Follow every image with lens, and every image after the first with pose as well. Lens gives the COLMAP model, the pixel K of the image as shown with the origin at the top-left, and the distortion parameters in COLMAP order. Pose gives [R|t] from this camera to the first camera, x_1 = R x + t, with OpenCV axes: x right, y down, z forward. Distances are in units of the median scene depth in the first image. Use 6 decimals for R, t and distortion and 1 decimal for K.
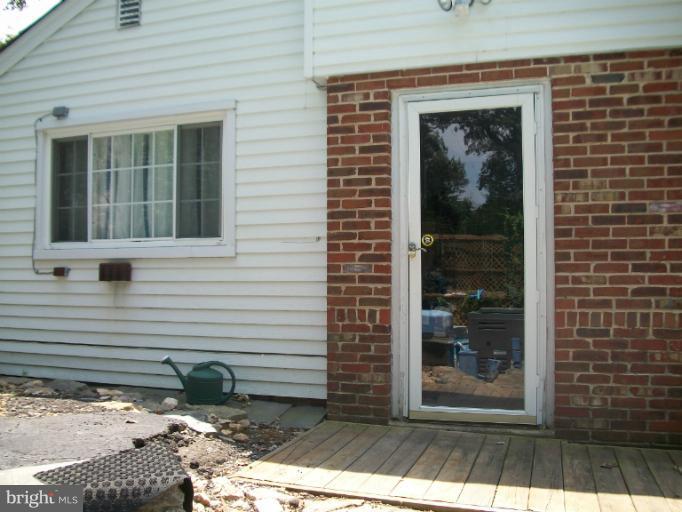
lens RADIAL K [[663.0, 0, 341.0], [0, 663.0, 256.0], [0, 0, 1]] dist [-0.128421, 0.057191]
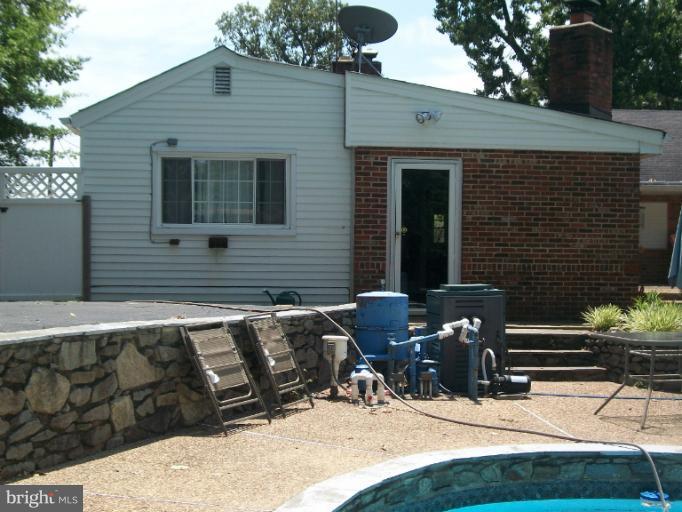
lens RADIAL K [[663.0, 0, 341.0], [0, 663.0, 256.0], [0, 0, 1]] dist [-0.128421, 0.057191]
pose [[0.940409, 0.005740, 0.339997, -0.761130], [-0.022335, 0.998741, 0.044917, -0.030813], [-0.339312, -0.049834, 0.939353, -0.901047]]
